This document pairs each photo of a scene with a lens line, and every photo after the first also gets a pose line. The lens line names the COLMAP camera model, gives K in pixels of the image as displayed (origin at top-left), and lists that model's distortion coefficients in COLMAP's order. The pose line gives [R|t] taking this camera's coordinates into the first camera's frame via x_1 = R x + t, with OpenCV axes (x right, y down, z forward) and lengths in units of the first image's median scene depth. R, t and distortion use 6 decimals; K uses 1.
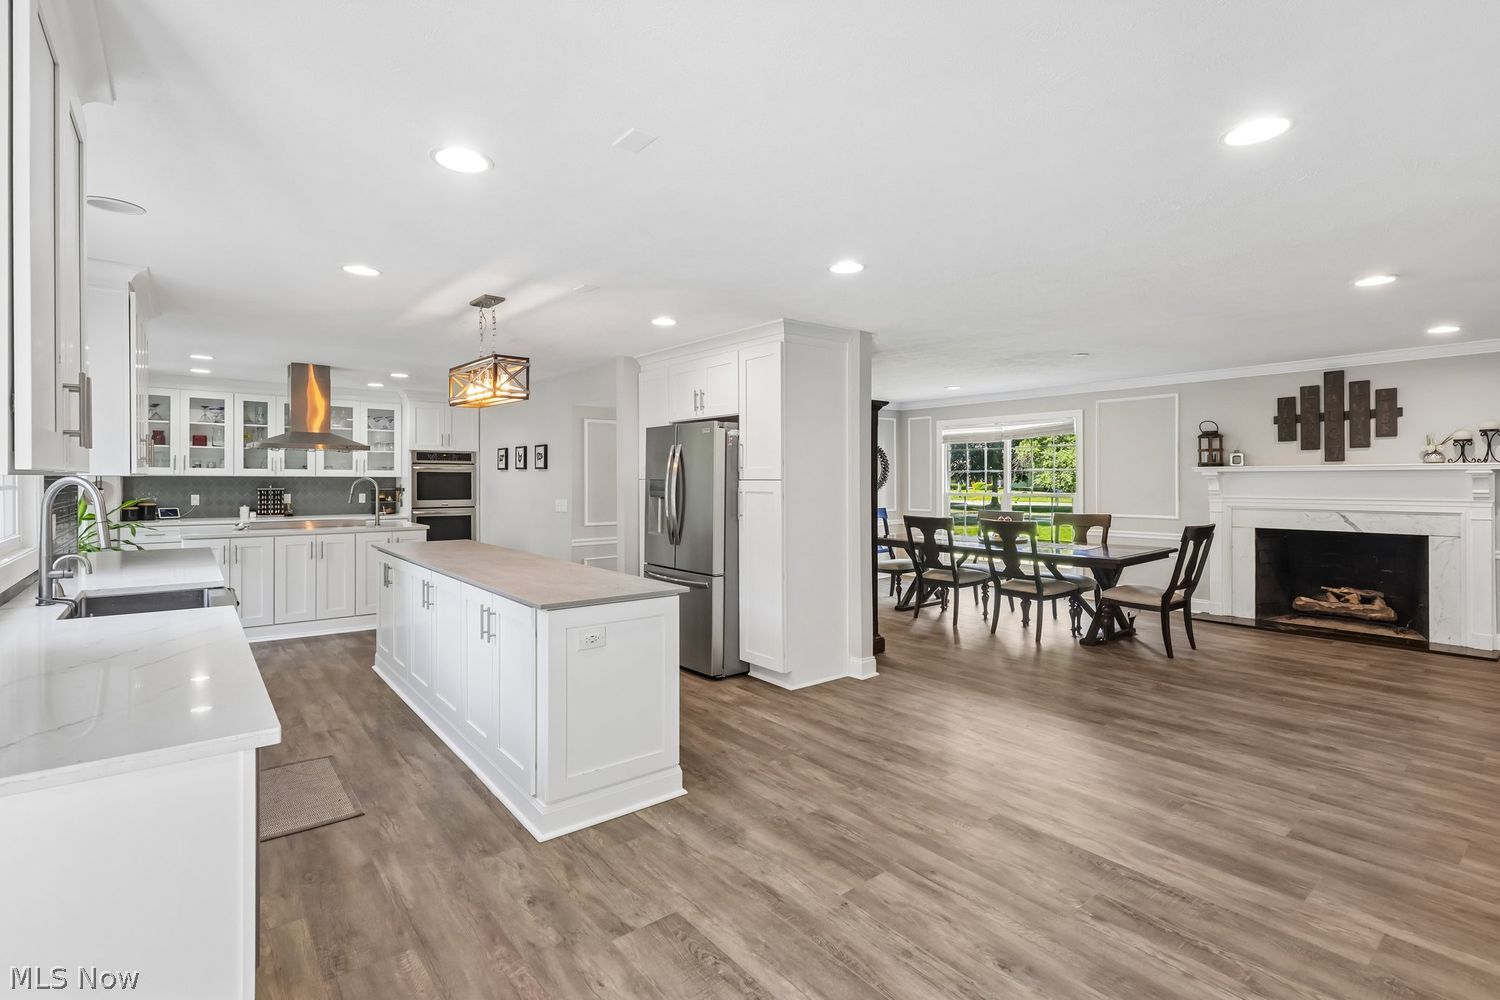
lens RADIAL K [[706.0, 0, 747.5], [0, 706.0, 490.2], [0, 0, 1]] dist [0.001113, 0.001173]
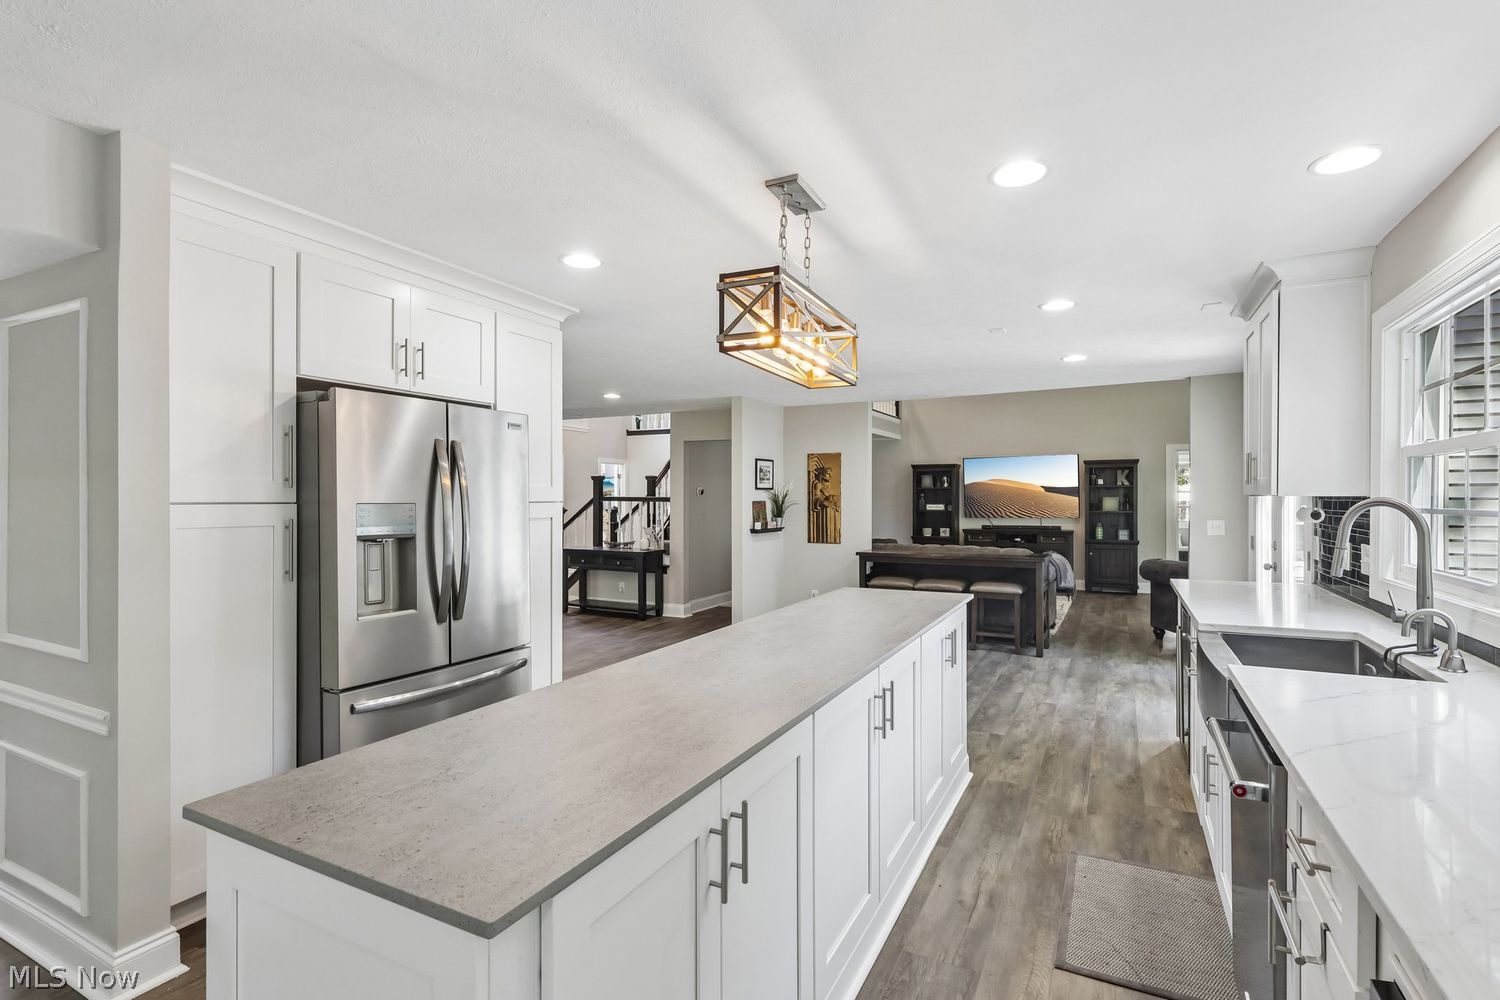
lens RADIAL K [[706.0, 0, 751.5], [0, 706.0, 497.6], [0, 0, 1]] dist [0.001113, 0.001173]
pose [[-0.409417, -0.002091, 0.912345, -1.414362], [0.010084, 0.999926, 0.006817, -0.036953], [-0.912292, 0.011991, -0.409365, 2.033136]]
